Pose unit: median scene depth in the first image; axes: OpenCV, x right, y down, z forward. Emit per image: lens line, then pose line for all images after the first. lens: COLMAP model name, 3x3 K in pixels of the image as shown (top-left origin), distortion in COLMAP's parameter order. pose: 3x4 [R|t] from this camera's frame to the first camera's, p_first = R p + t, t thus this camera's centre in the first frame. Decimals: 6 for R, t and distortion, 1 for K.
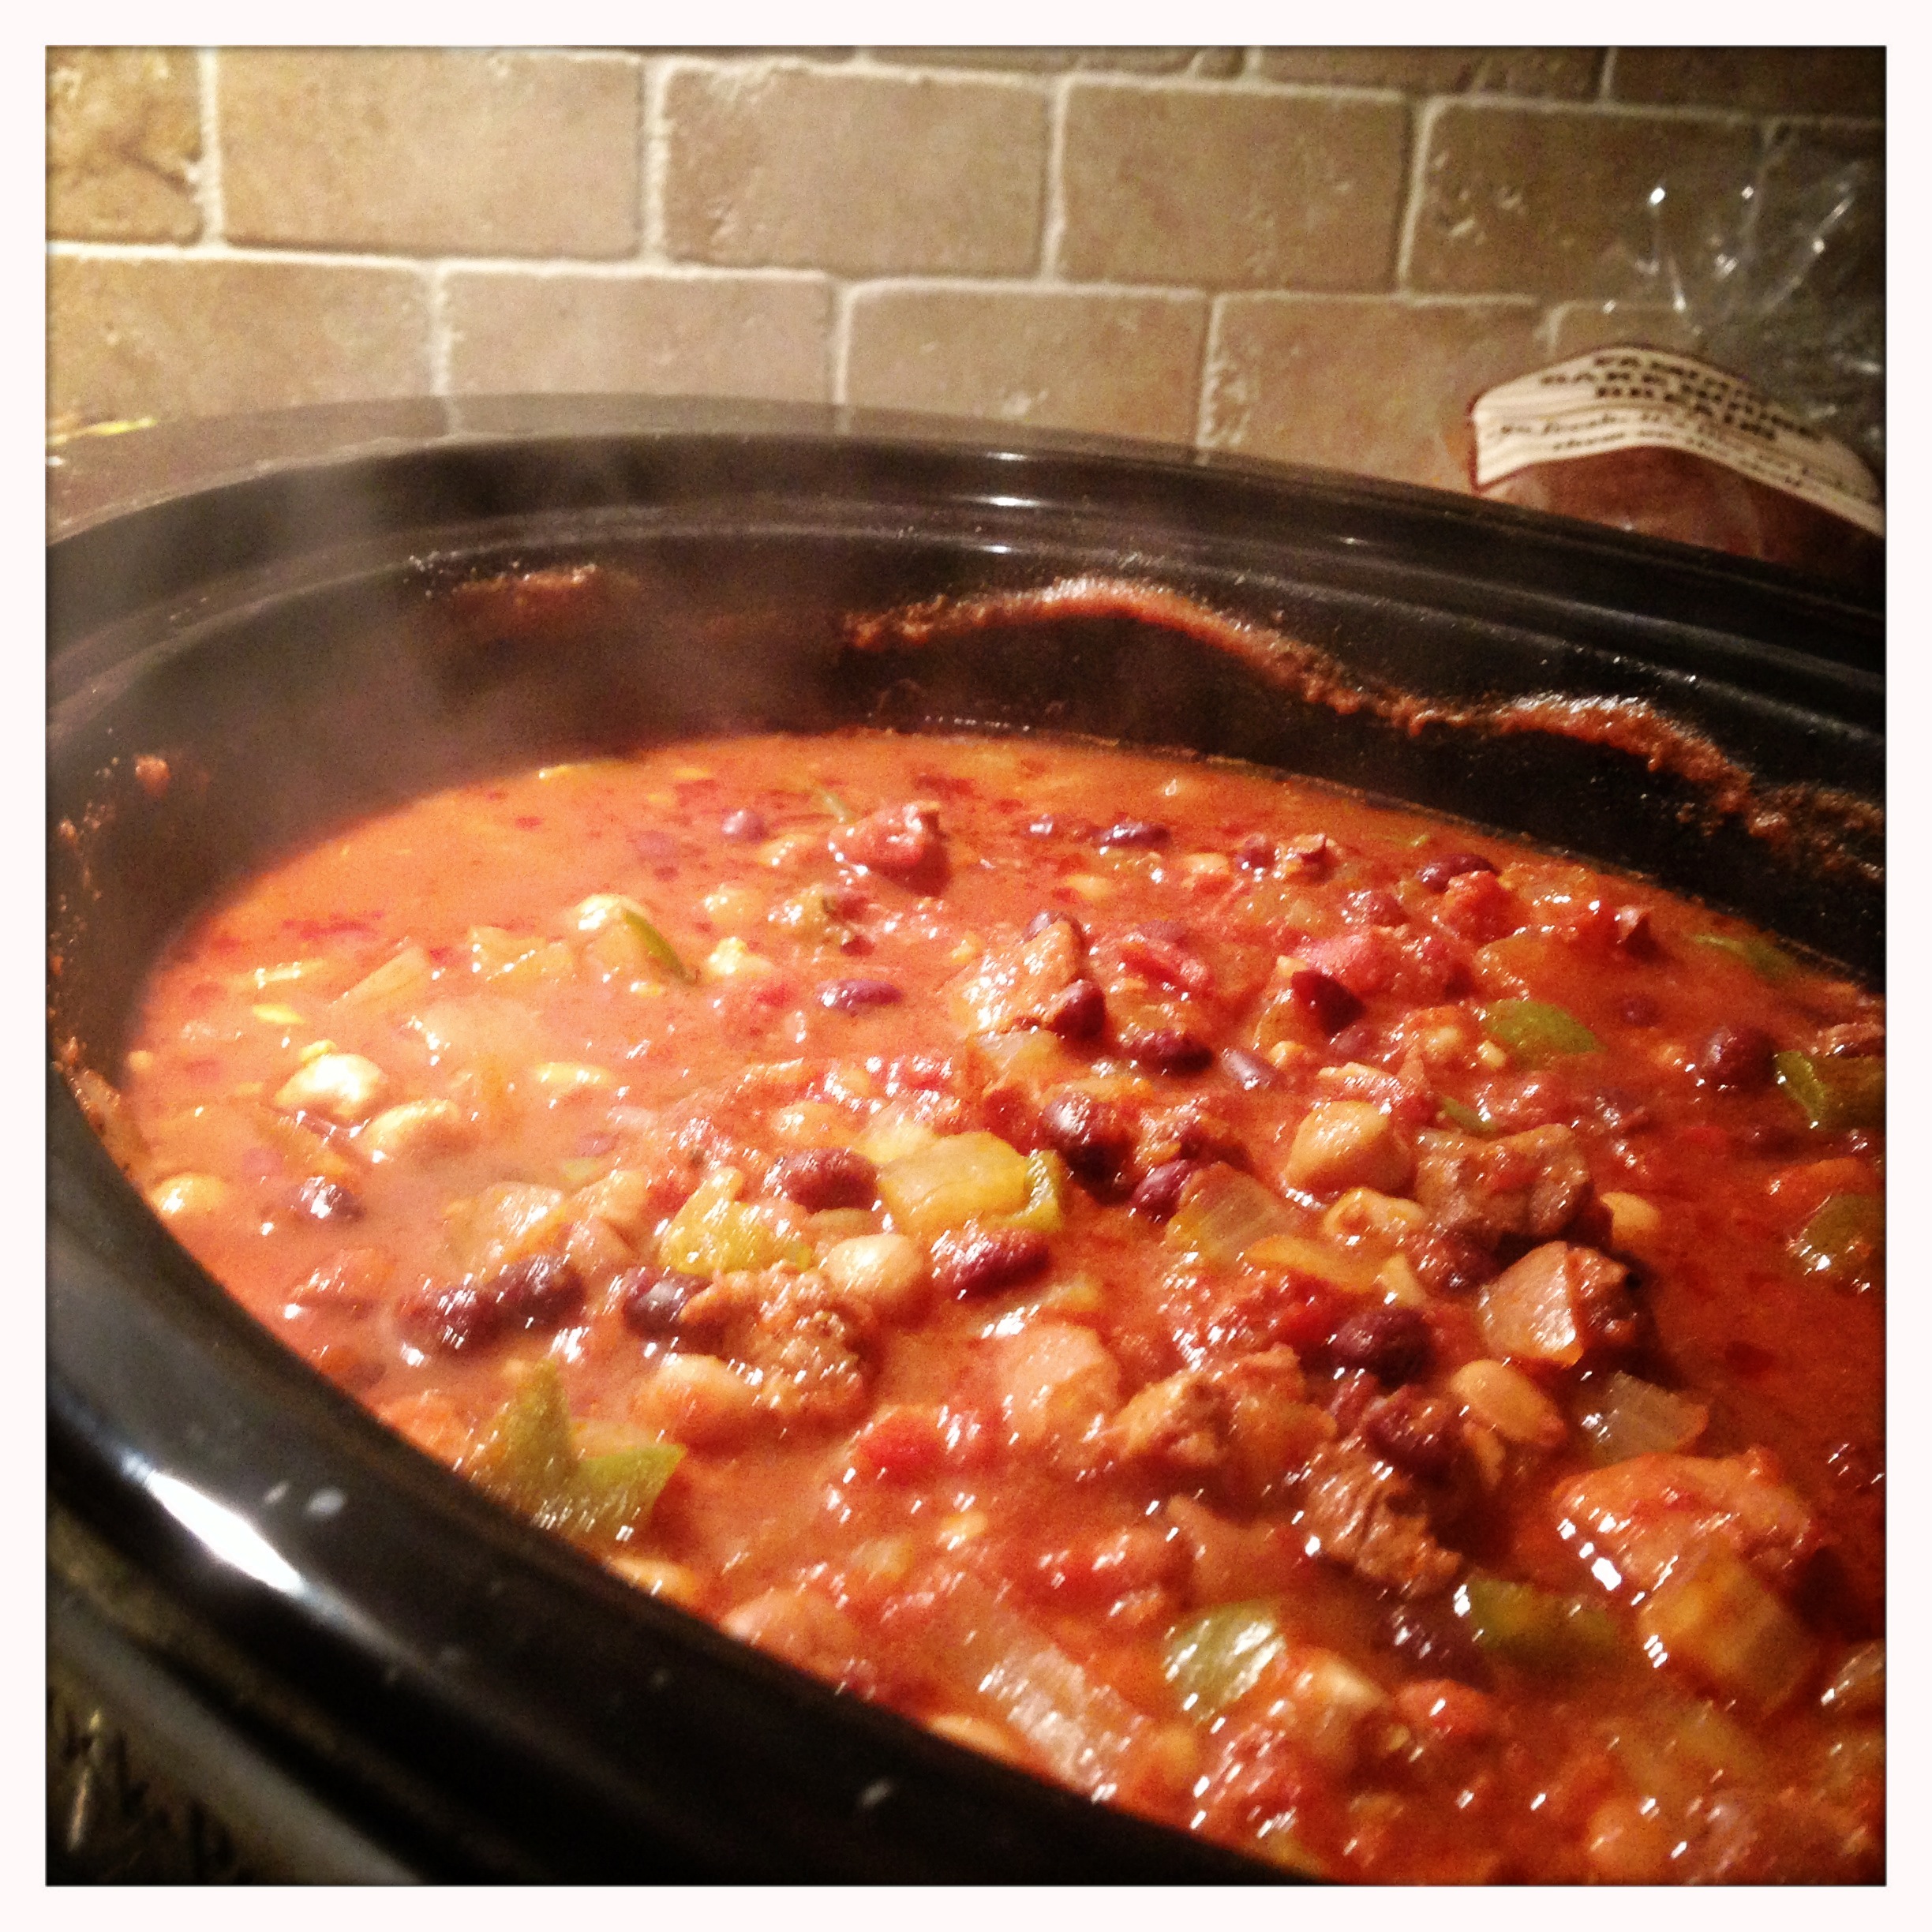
lens RADIAL K [[2477.0, 0, 963.2], [0, 2477.0, 1005.5], [0, 0, 1]] dist [0.034242, -0.088477]
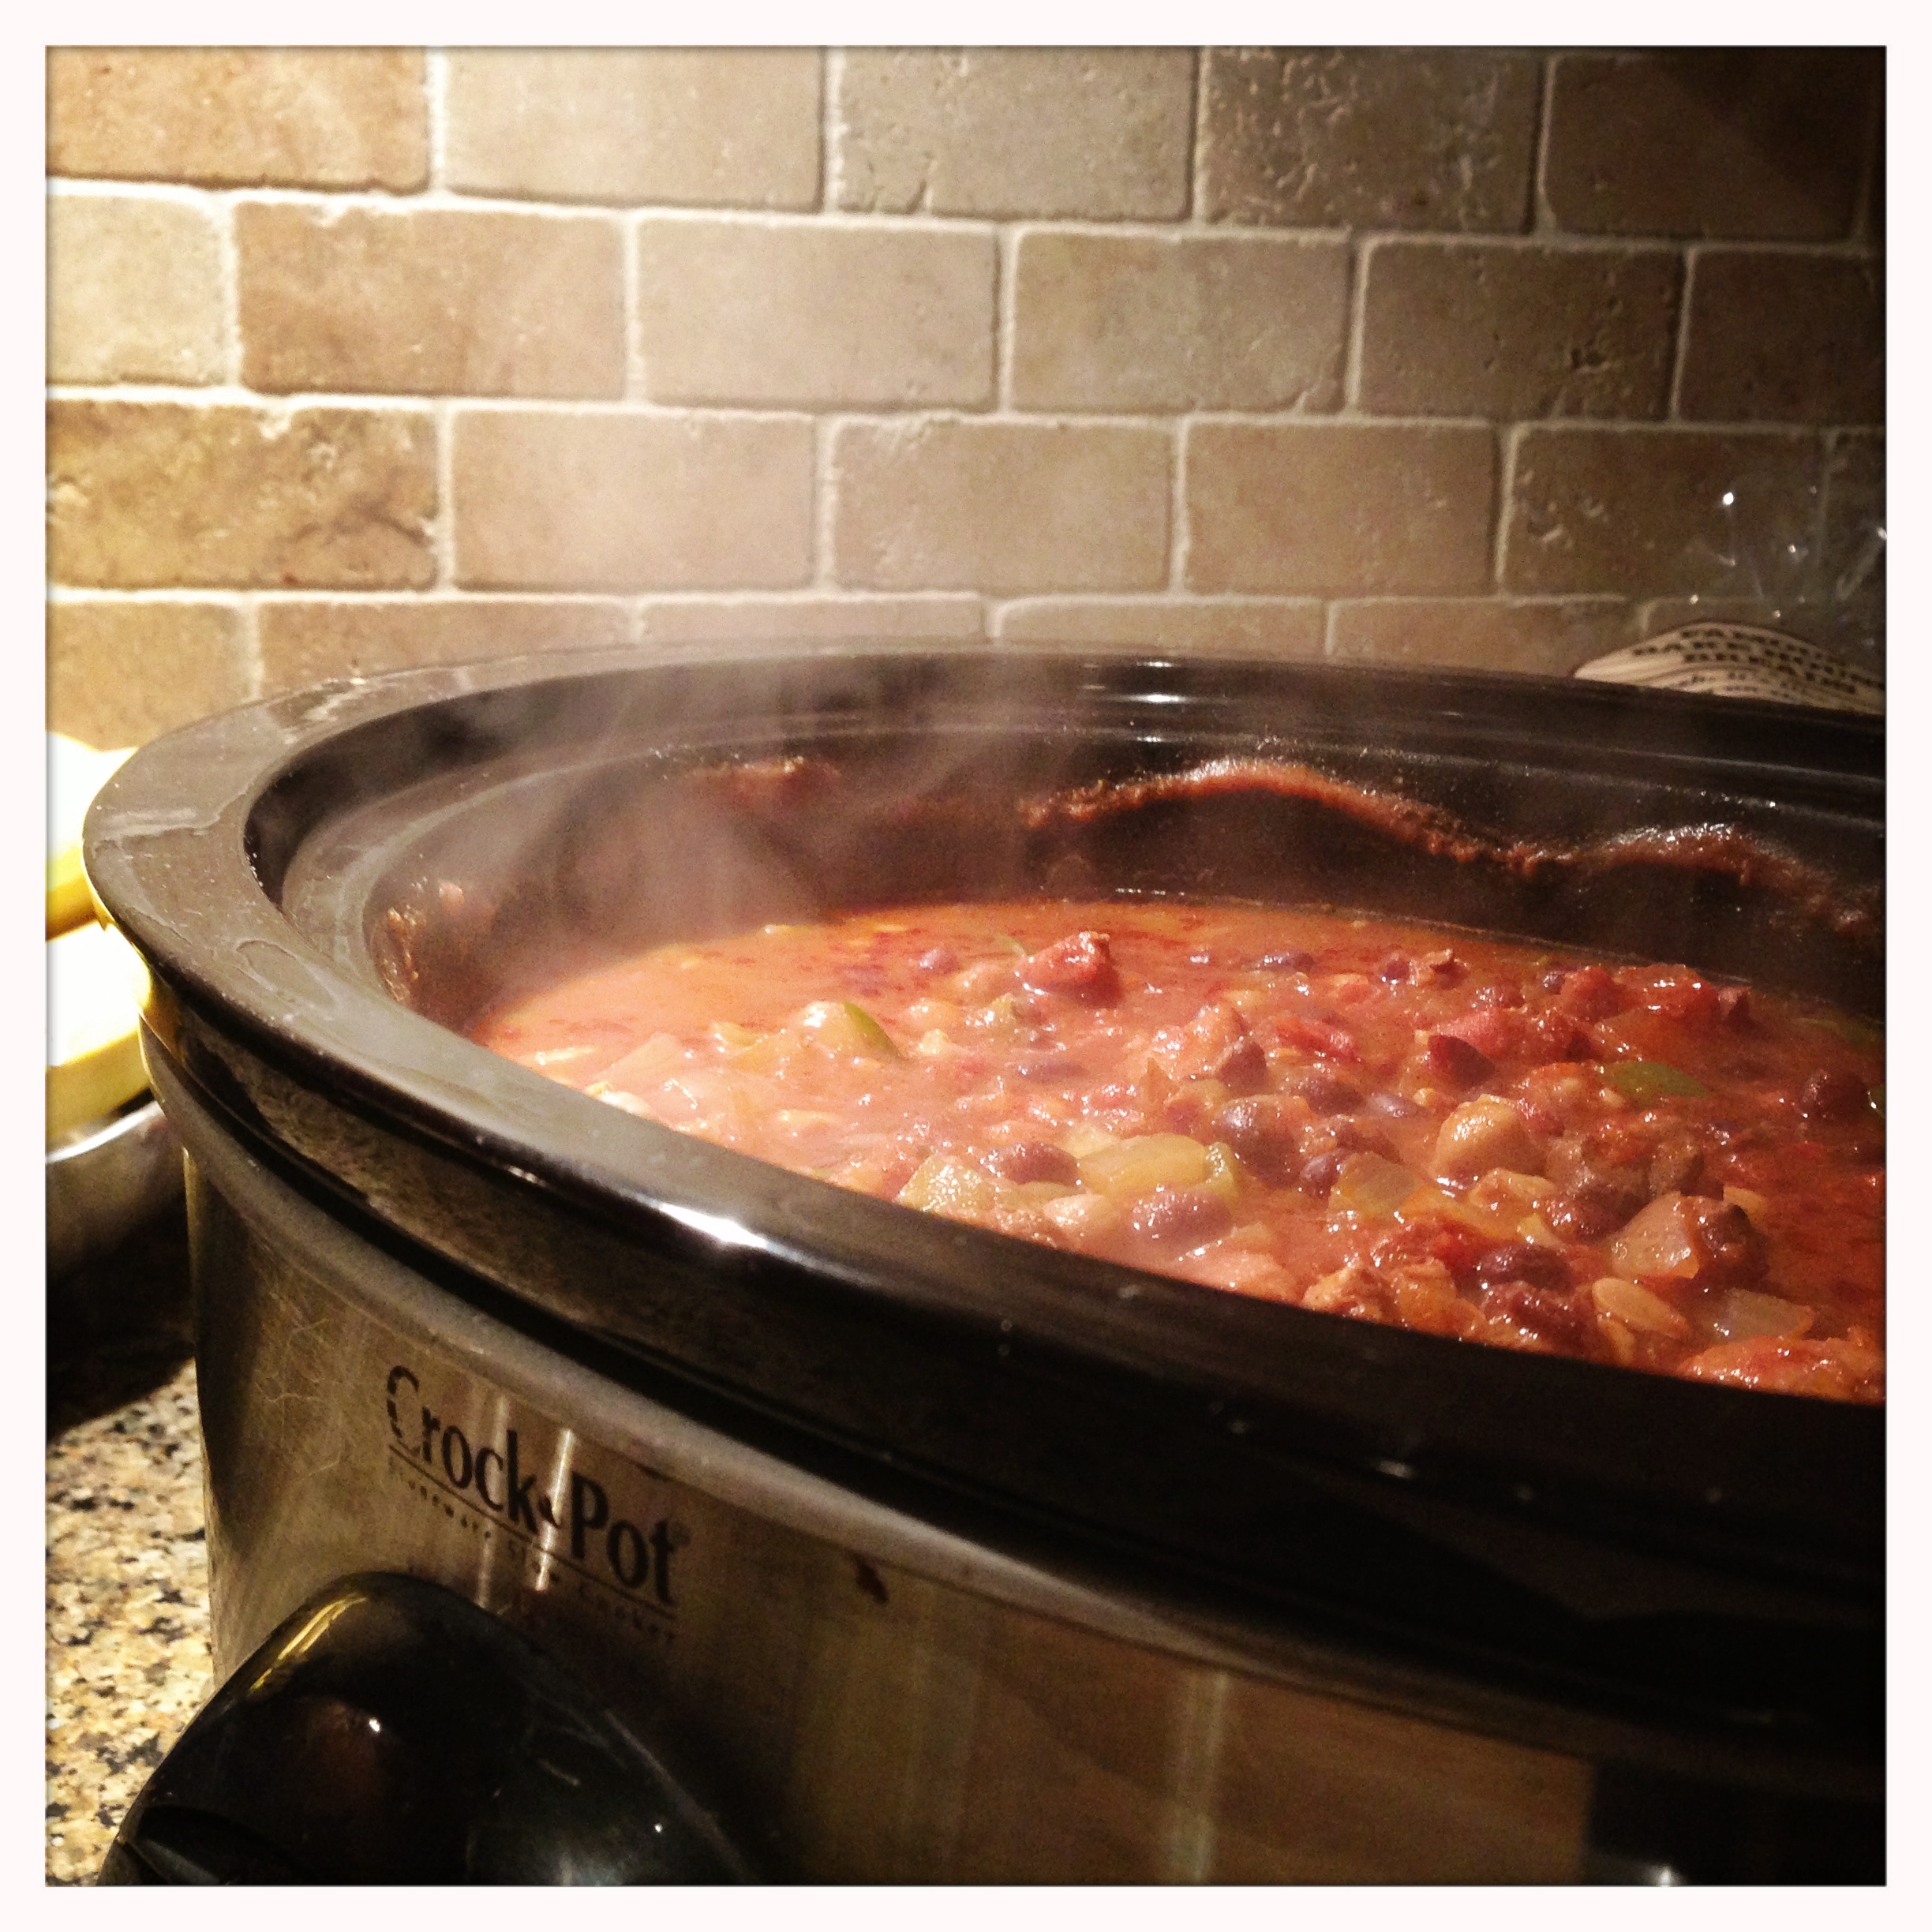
lens RADIAL K [[2481.0, 0, 910.7], [0, 2481.0, 966.2], [0, 0, 1]] dist [-0.005669, 0.061038]
pose [[0.996720, -0.035584, -0.072683, -0.017702], [0.021329, 0.981894, -0.188226, 0.142482], [0.078065, 0.186059, 0.979432, -0.121962]]
